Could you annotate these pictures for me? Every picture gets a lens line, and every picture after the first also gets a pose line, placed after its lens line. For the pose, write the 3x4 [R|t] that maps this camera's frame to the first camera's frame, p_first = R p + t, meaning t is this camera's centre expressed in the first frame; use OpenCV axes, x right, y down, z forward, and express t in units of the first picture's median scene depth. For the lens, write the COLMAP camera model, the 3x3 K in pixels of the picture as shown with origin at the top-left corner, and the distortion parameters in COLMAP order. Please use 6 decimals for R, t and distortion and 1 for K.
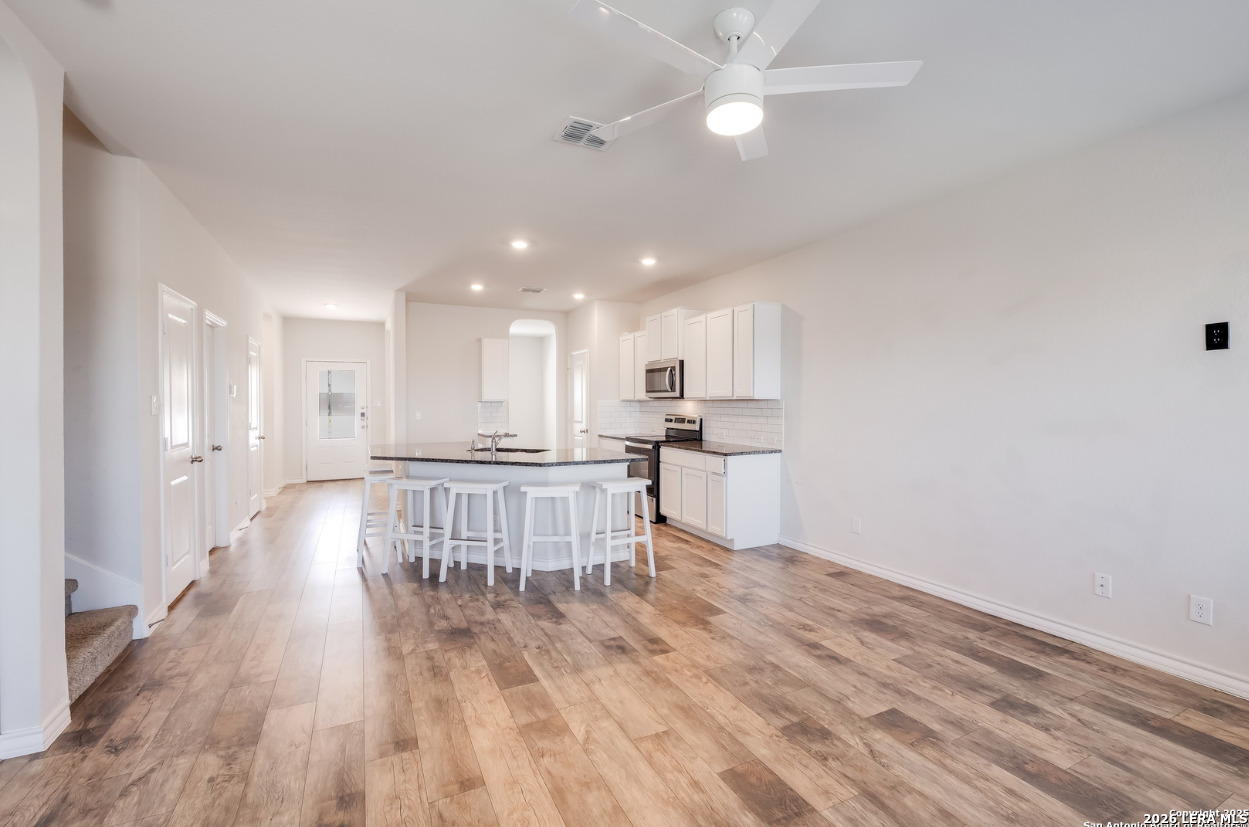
lens RADIAL K [[552.7, 0, 624.9], [0, 552.7, 416.9], [0, 0, 1]] dist [0.001409, -0.000907]
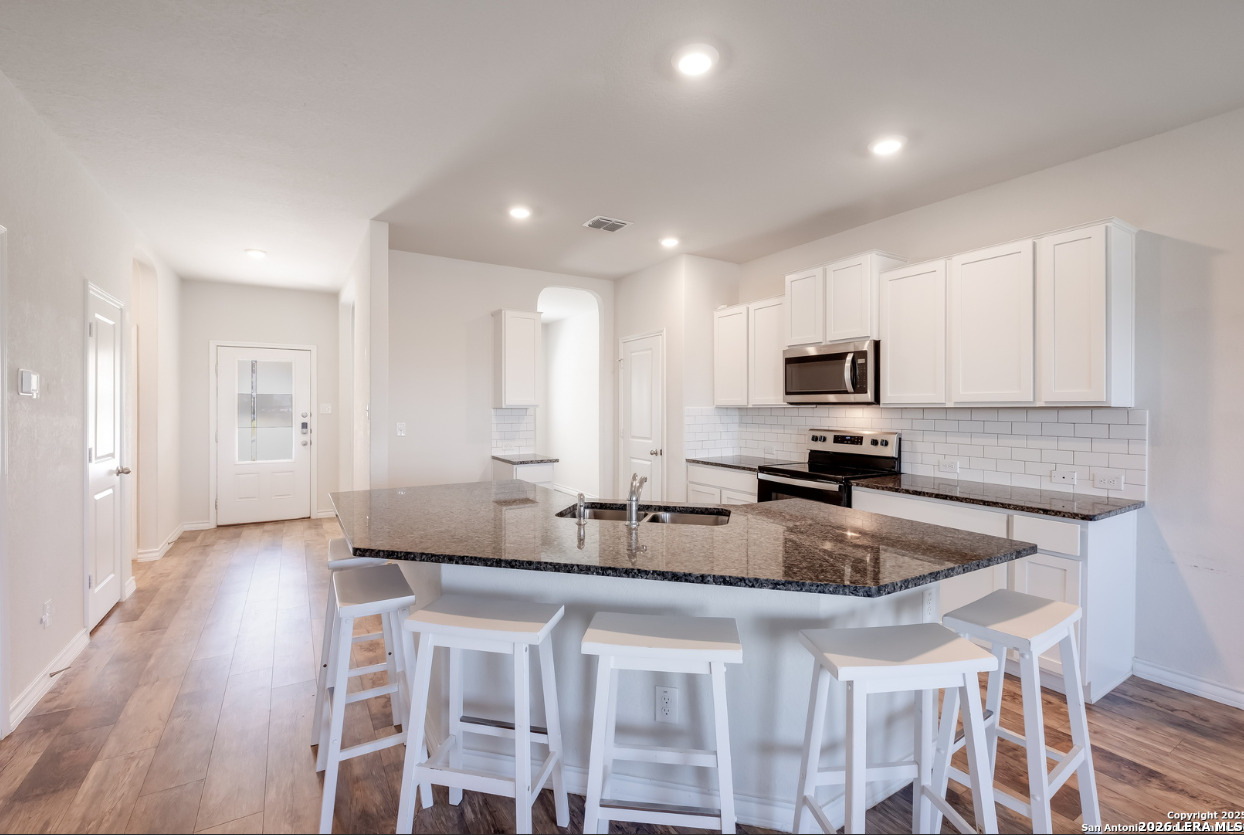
lens RADIAL K [[547.1, 0, 622.2], [0, 547.1, 416.7], [0, 0, 1]] dist [-0.001979, -0.000504]
pose [[0.995057, 0.001585, 0.099289, -0.211717], [-0.000736, 0.999963, -0.008594, -0.013754], [-0.099299, 0.008478, 0.995022, 0.404410]]
